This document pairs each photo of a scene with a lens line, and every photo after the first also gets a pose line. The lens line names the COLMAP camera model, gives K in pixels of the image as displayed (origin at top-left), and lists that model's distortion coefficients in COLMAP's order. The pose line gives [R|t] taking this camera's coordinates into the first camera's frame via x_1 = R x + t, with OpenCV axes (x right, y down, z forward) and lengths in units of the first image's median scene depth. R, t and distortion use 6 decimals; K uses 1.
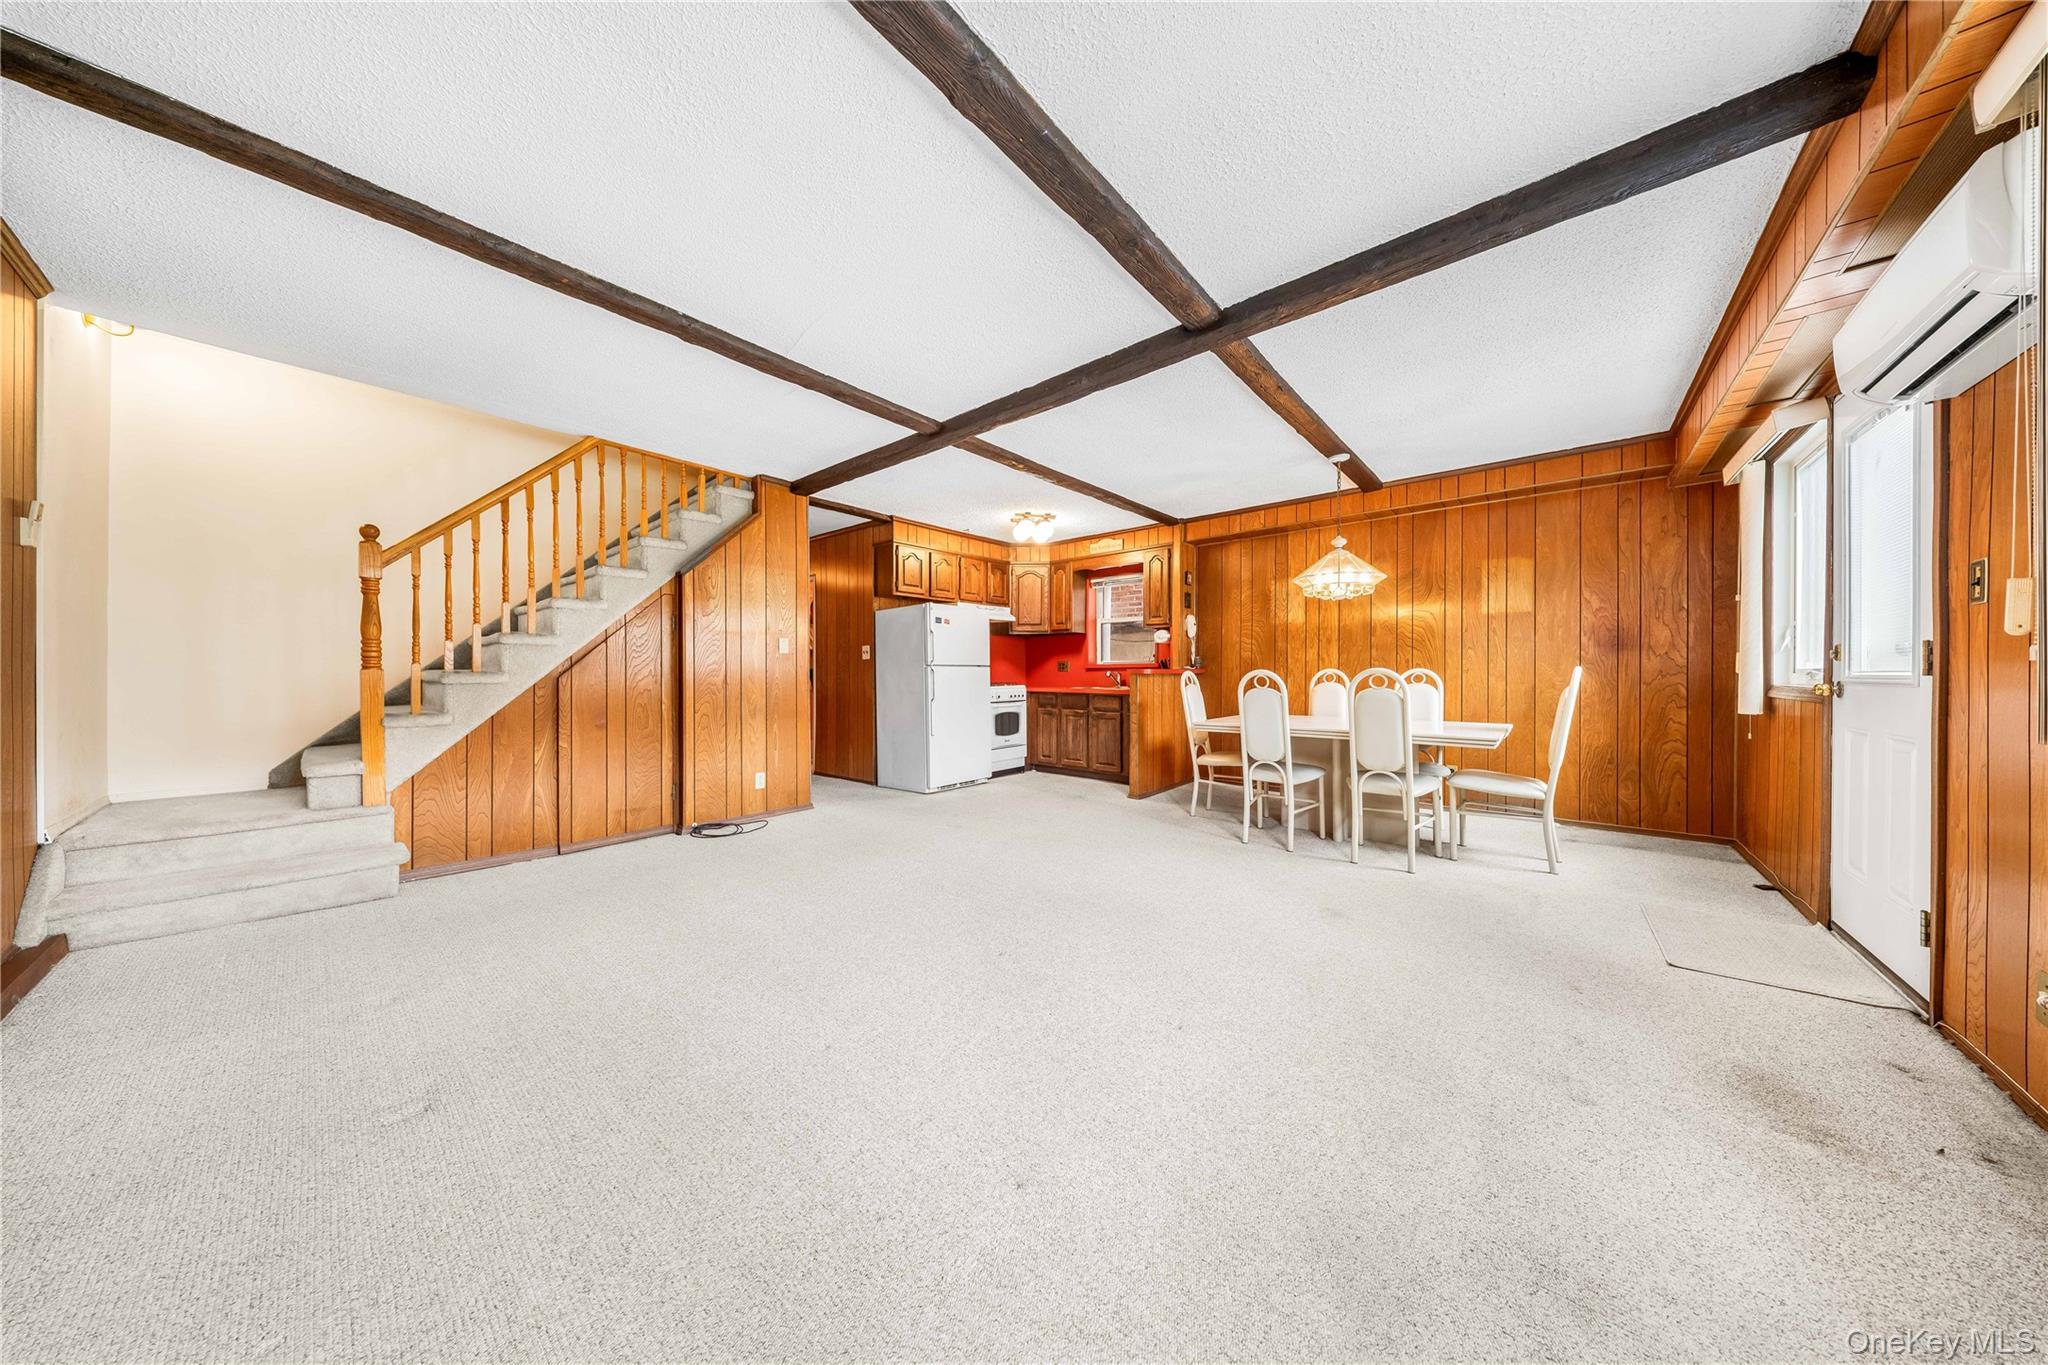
lens RADIAL K [[597.0, 0, 1024.0], [0, 597.0, 682.5], [0, 0, 1]] dist [-0.000229, -0.000011]
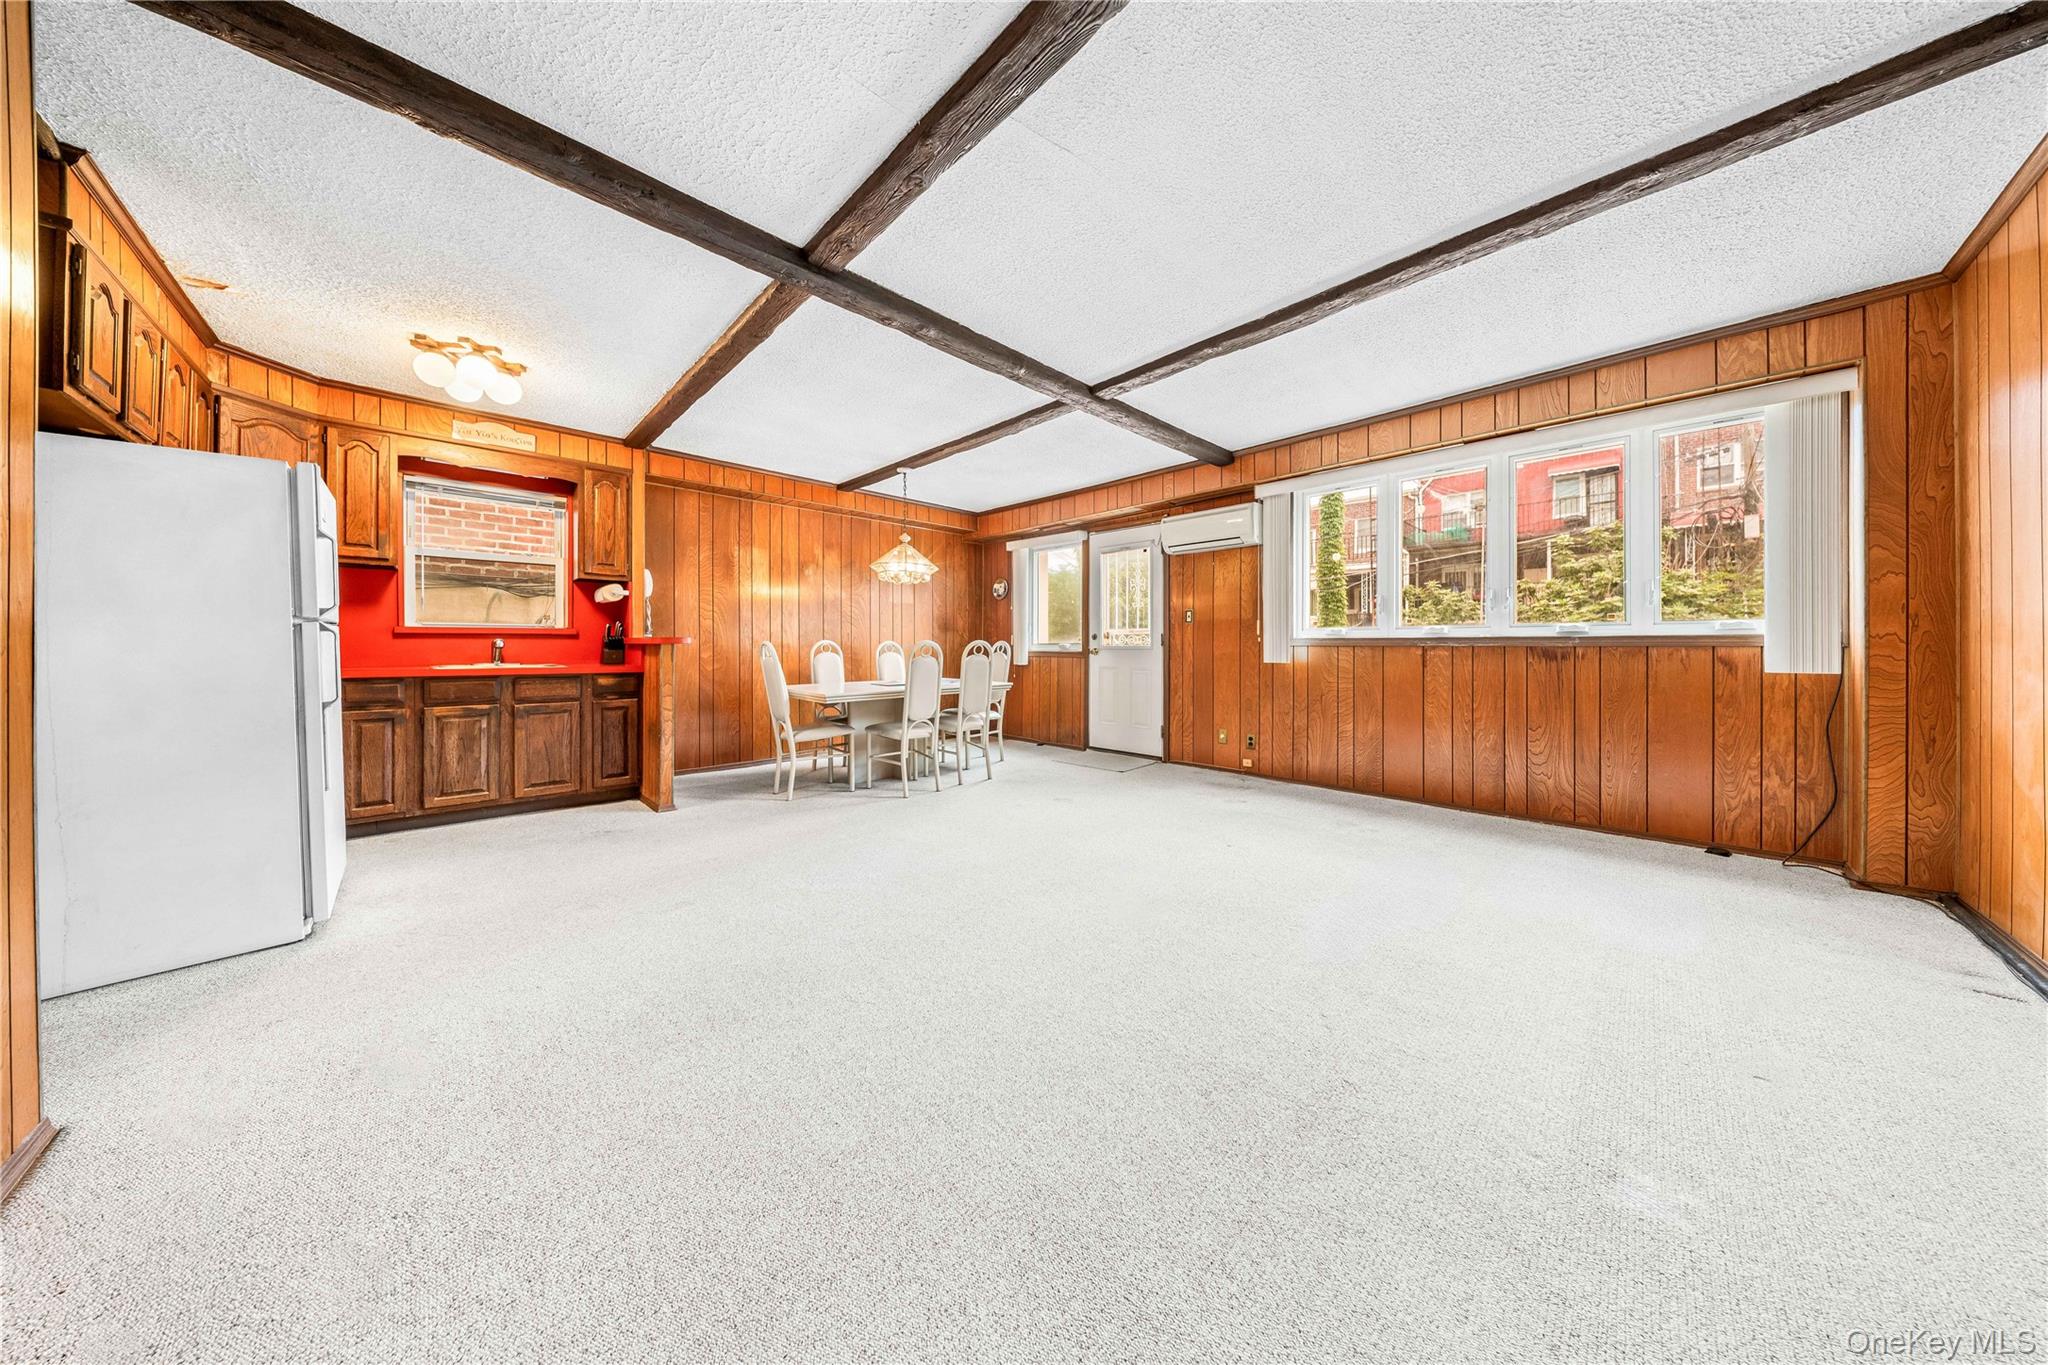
lens RADIAL K [[610.3, 0, 1021.0], [0, 610.3, 648.3], [0, 0, 1]] dist [-0.001050, -0.000095]
pose [[0.086779, -0.003031, 0.996223, -0.432505], [0.010205, 0.999946, 0.002154, -0.004694], [-0.996175, 0.009980, 0.086805, 0.400712]]
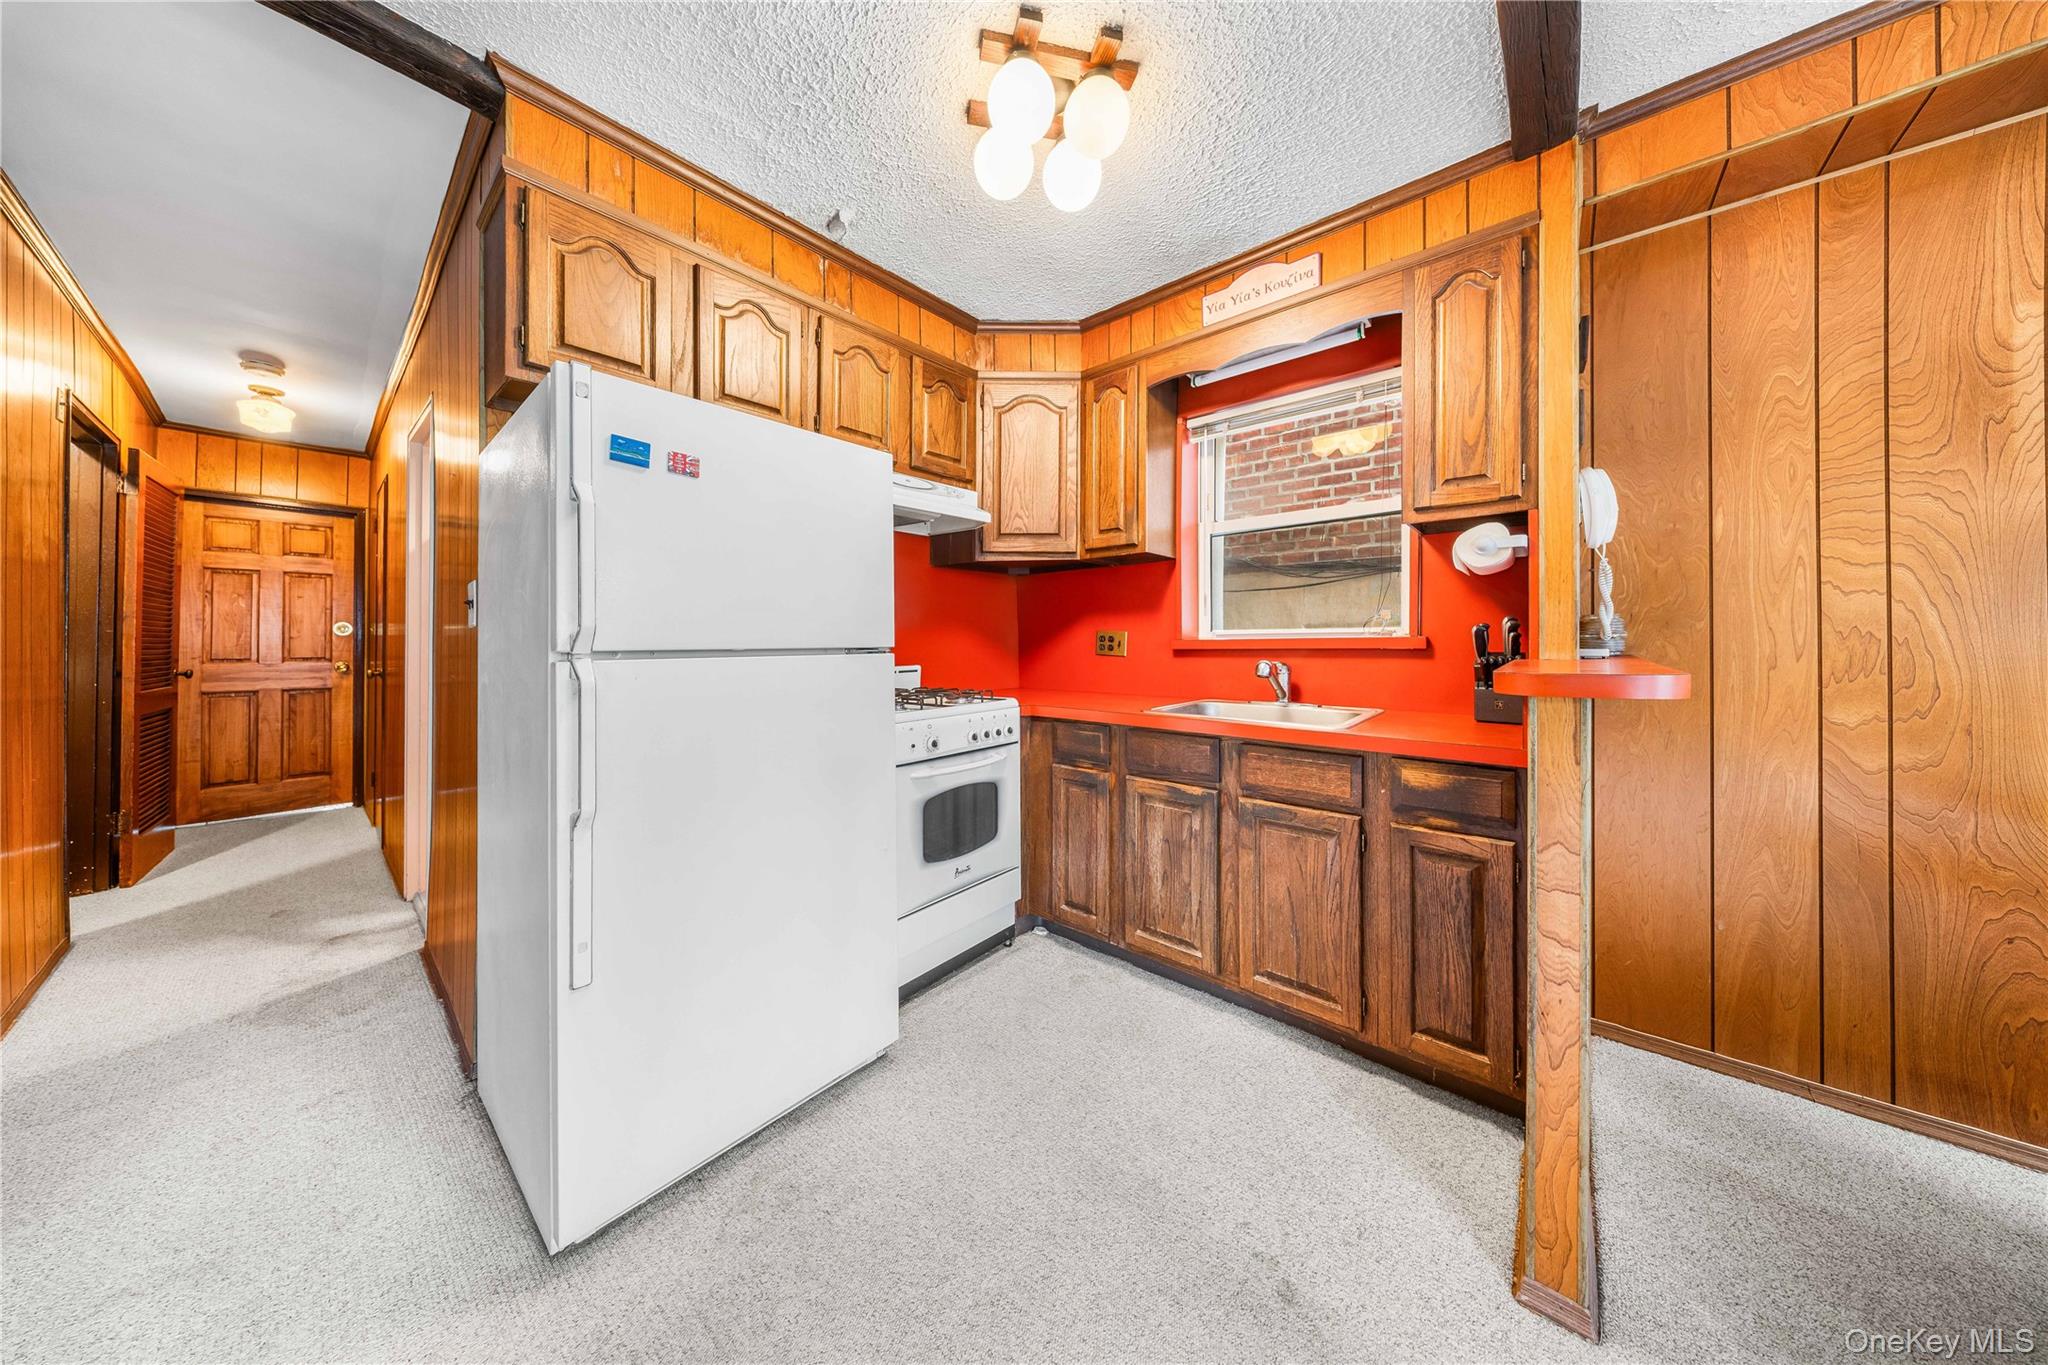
lens RADIAL K [[610.3, 0, 1021.0], [0, 610.3, 648.3], [0, 0, 1]] dist [-0.001050, -0.000095]
pose [[0.999994, -0.000529, 0.003311, 0.003338], [0.000558, 0.999960, -0.008934, -0.022672], [-0.003306, 0.008936, 0.999955, 0.645241]]
